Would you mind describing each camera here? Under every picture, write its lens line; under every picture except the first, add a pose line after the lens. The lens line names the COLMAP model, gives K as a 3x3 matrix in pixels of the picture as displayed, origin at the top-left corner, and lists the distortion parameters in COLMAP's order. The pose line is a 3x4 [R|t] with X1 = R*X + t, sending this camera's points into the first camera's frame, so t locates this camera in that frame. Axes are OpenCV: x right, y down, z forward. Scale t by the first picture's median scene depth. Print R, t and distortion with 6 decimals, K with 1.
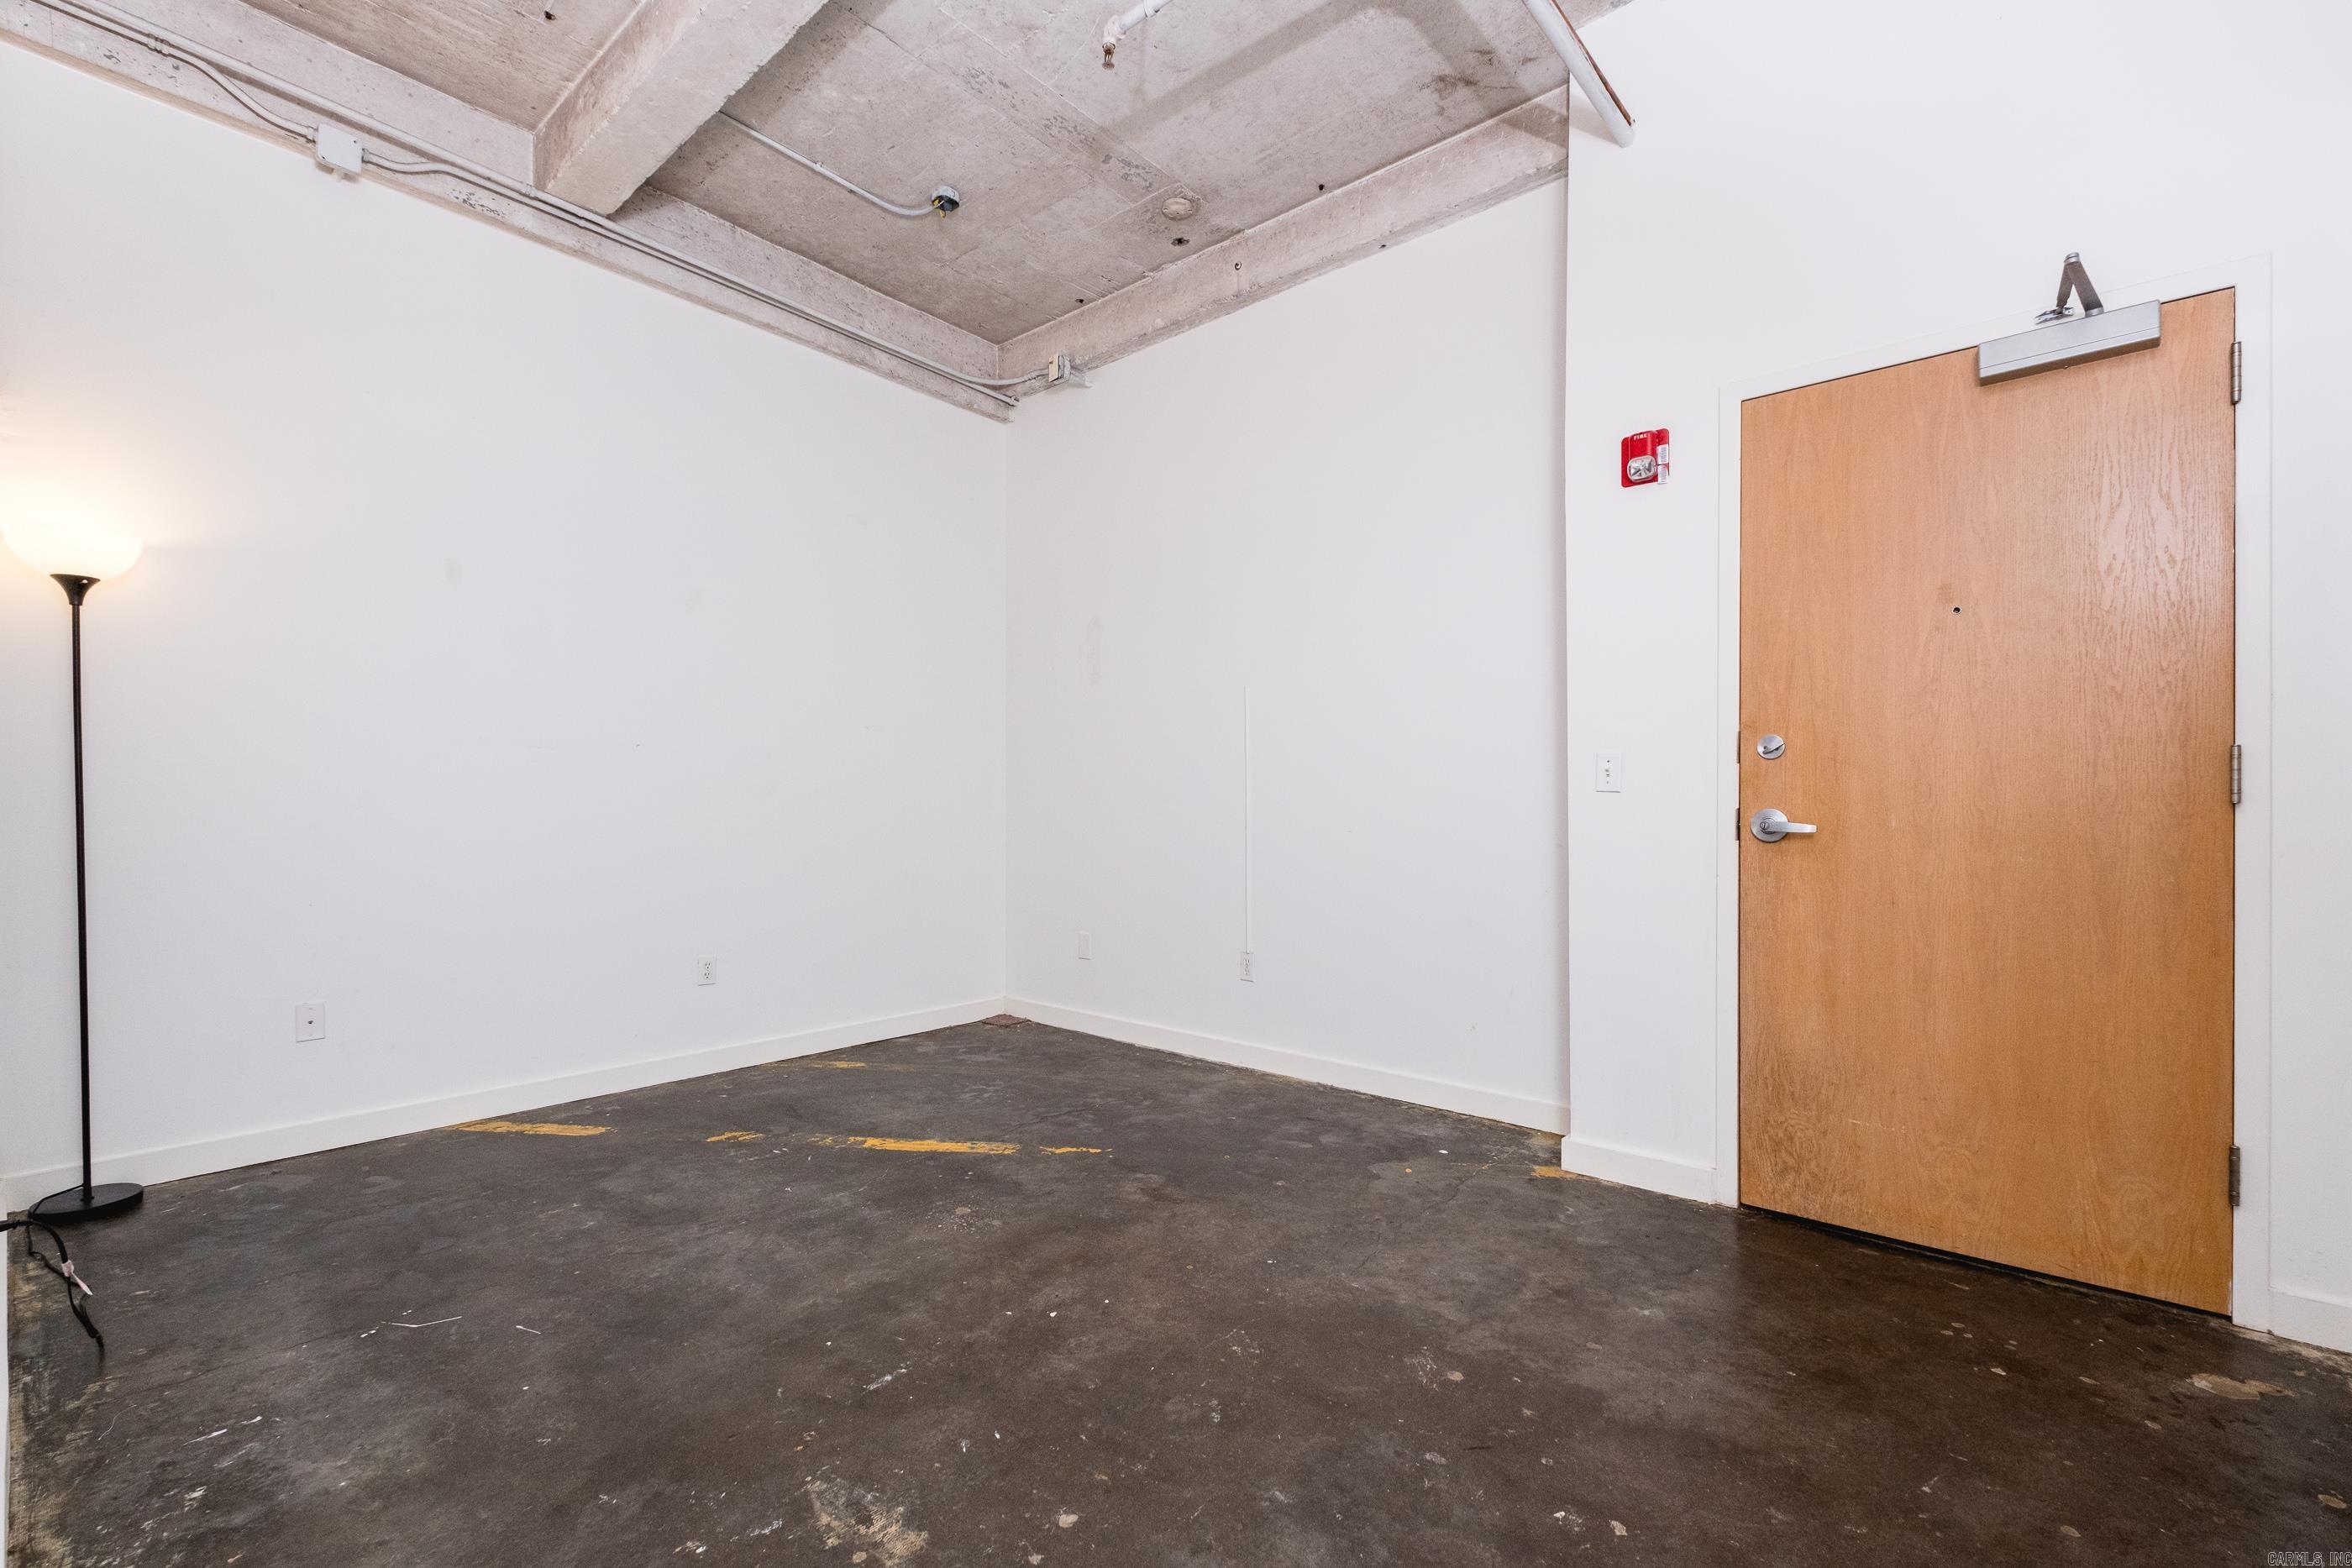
lens RADIAL K [[1021.2, 0, 1176.1], [0, 1021.2, 811.6], [0, 0, 1]] dist [0.002051, -0.000753]
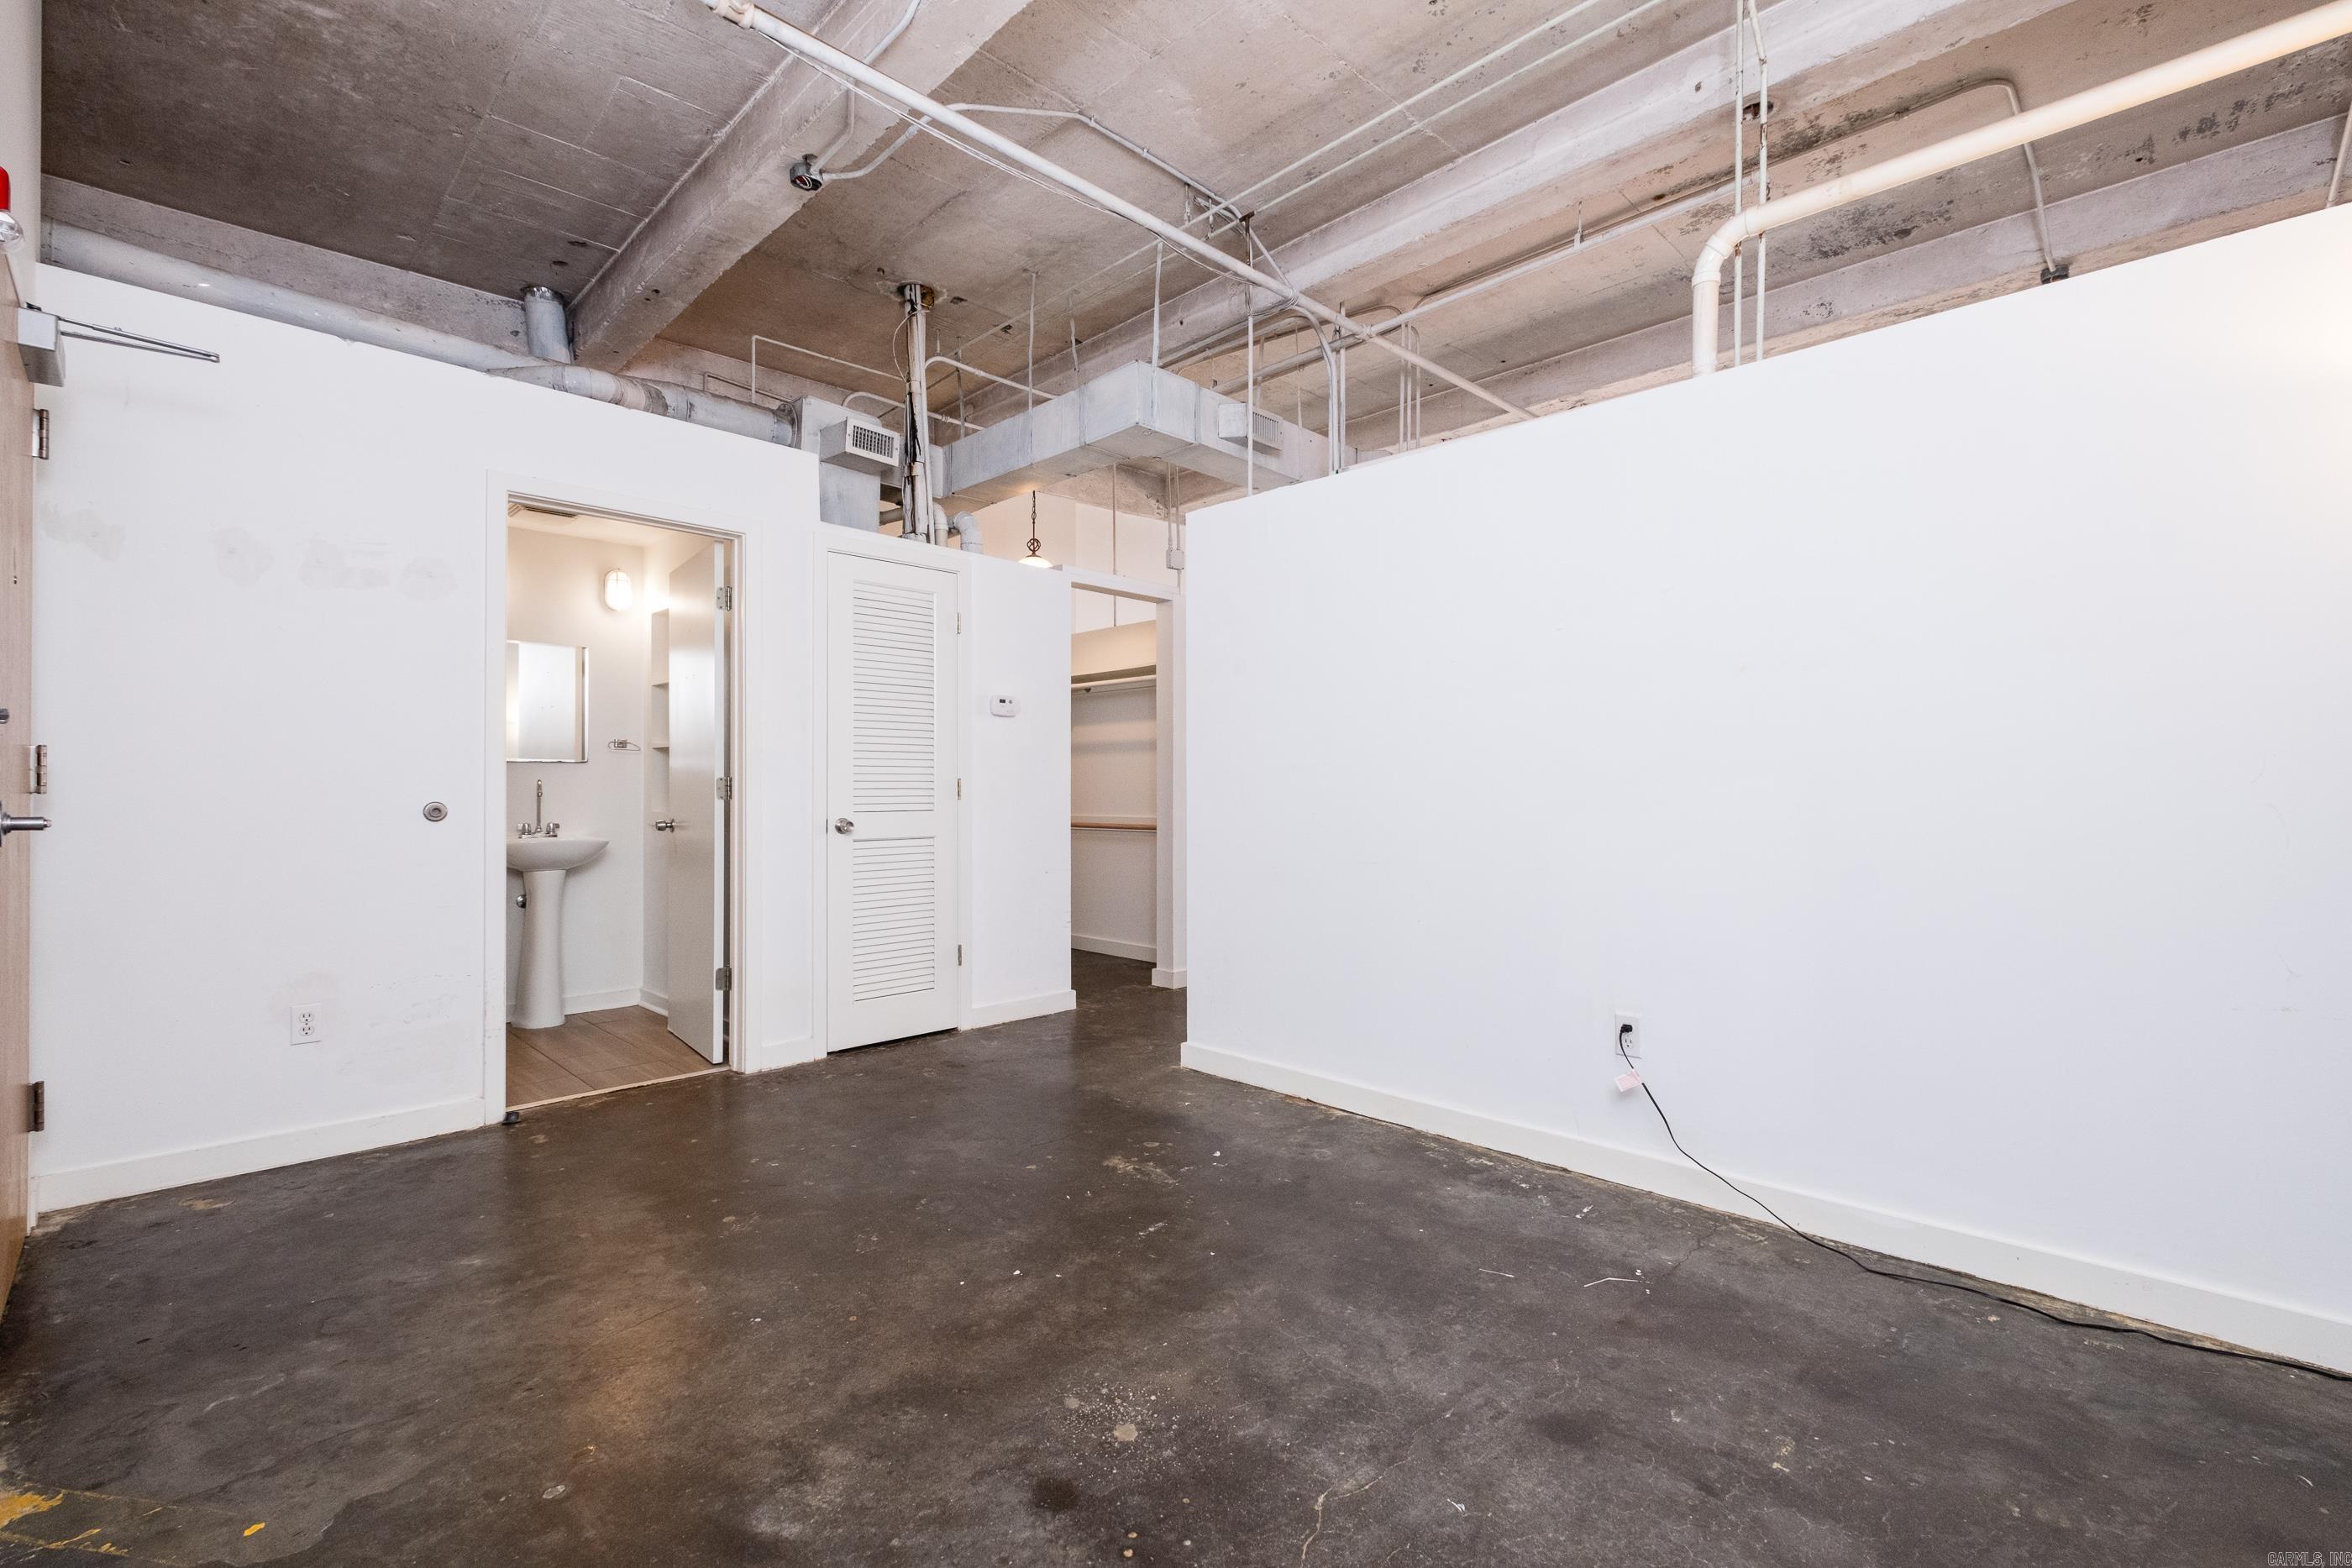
lens RADIAL K [[1023.6, 0, 1176.0], [0, 1023.6, 784.0], [0, 0, 1]] dist [0.000307, -0.001053]
pose [[-0.998072, 0.003220, 0.061985, -0.289738], [0.003268, 0.999994, 0.000671, -0.012581], [-0.061983, 0.000872, -0.998077, 1.684792]]
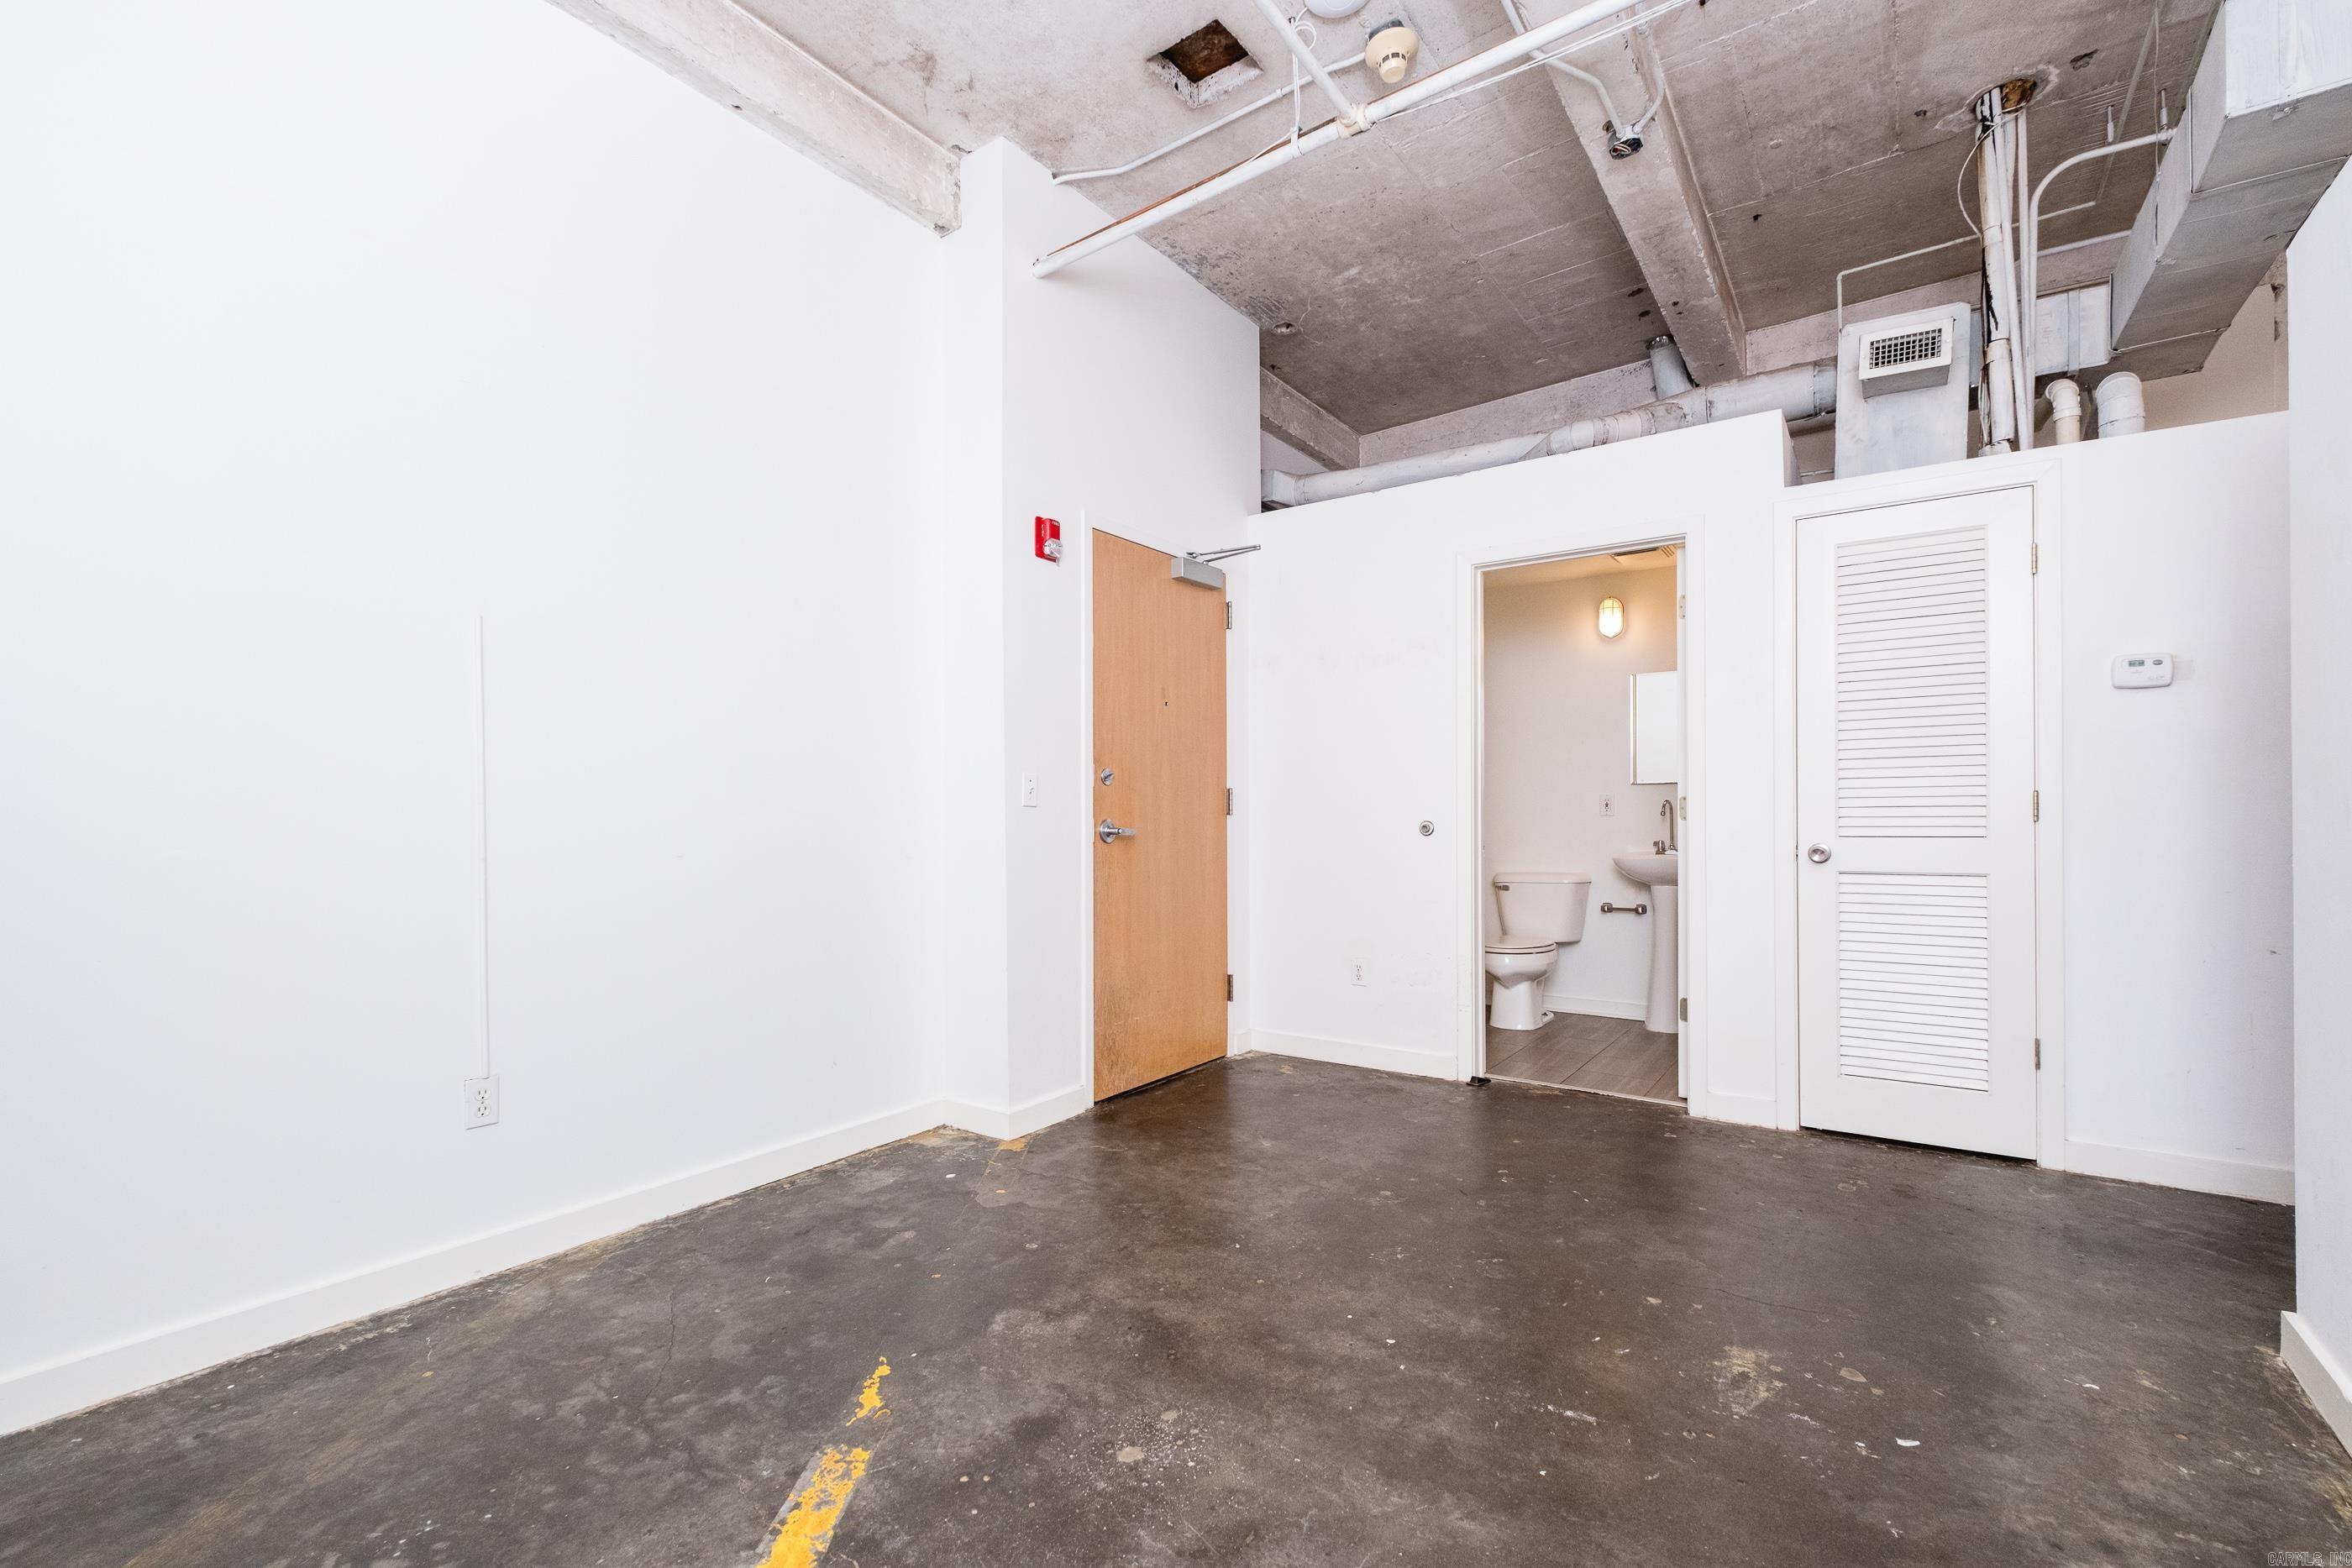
lens RADIAL K [[1021.2, 0, 1176.1], [0, 1021.2, 811.6], [0, 0, 1]] dist [0.002051, -0.000753]
pose [[-0.103161, 0.002980, 0.994660, -0.876091], [0.014064, 0.999900, -0.001537, -0.010215], [-0.994565, 0.013830, -0.103192, 1.065275]]
